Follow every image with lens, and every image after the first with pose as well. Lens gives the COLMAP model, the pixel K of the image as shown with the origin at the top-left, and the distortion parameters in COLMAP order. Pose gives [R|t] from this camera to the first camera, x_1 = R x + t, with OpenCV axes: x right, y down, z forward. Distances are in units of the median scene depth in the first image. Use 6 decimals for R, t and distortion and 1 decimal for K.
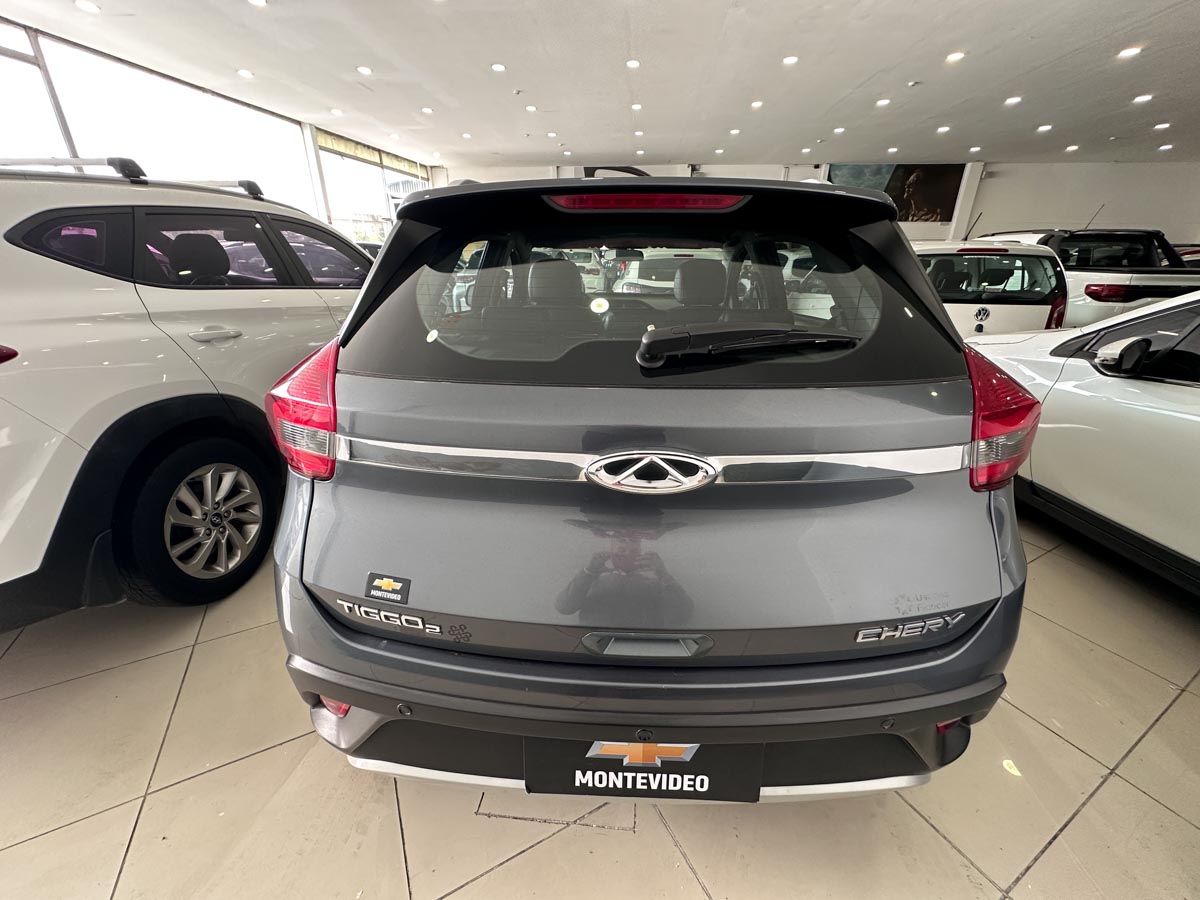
lens RADIAL K [[484.1, 0, 597.0], [0, 484.1, 448.5], [0, 0, 1]] dist [-0.002993, 0.000876]
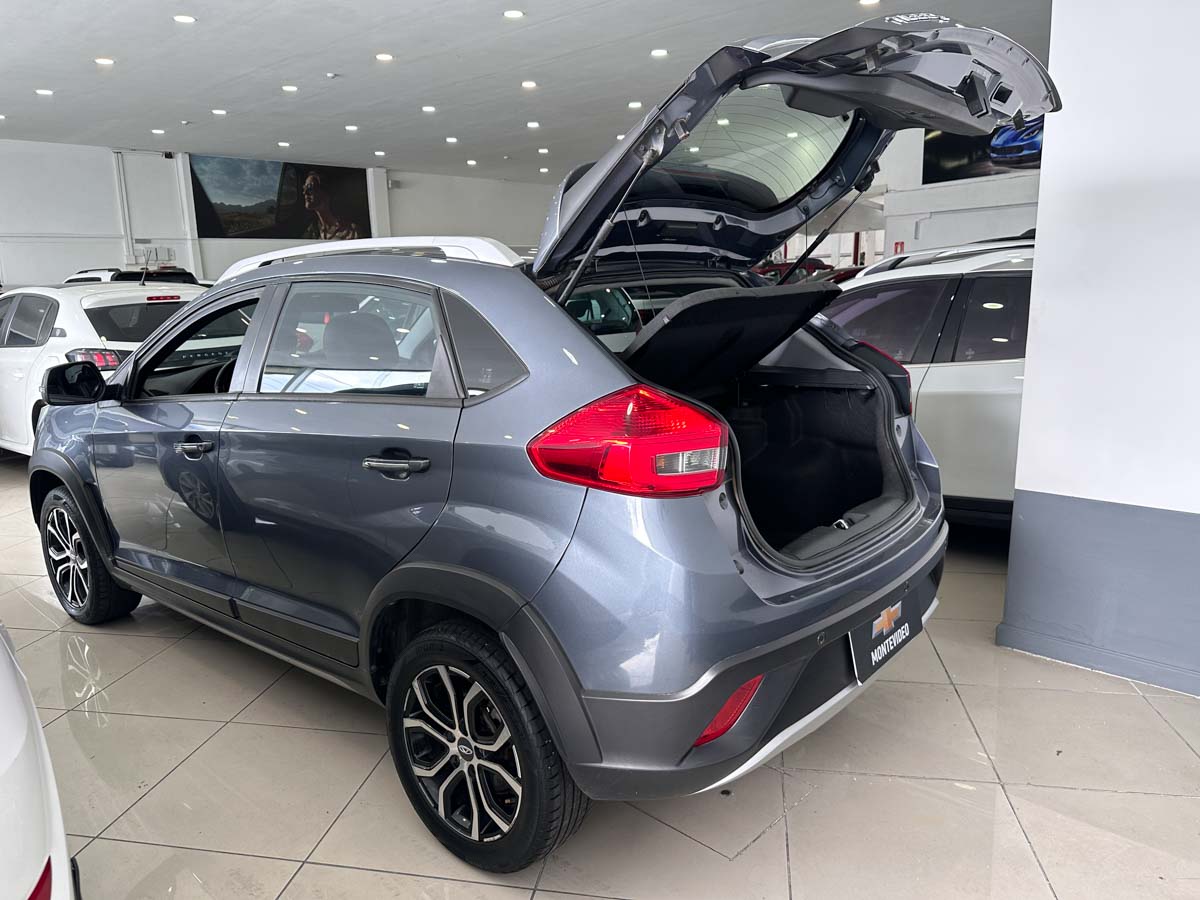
lens RADIAL K [[875.5, 0, 606.6], [0, 875.5, 440.3], [0, 0, 1]] dist [-0.002900, -0.008273]
pose [[0.608046, -0.166092, 0.776333, -1.239896], [0.320711, 0.945918, -0.048817, -0.021941], [-0.726240, 0.278662, 0.628430, -0.100492]]
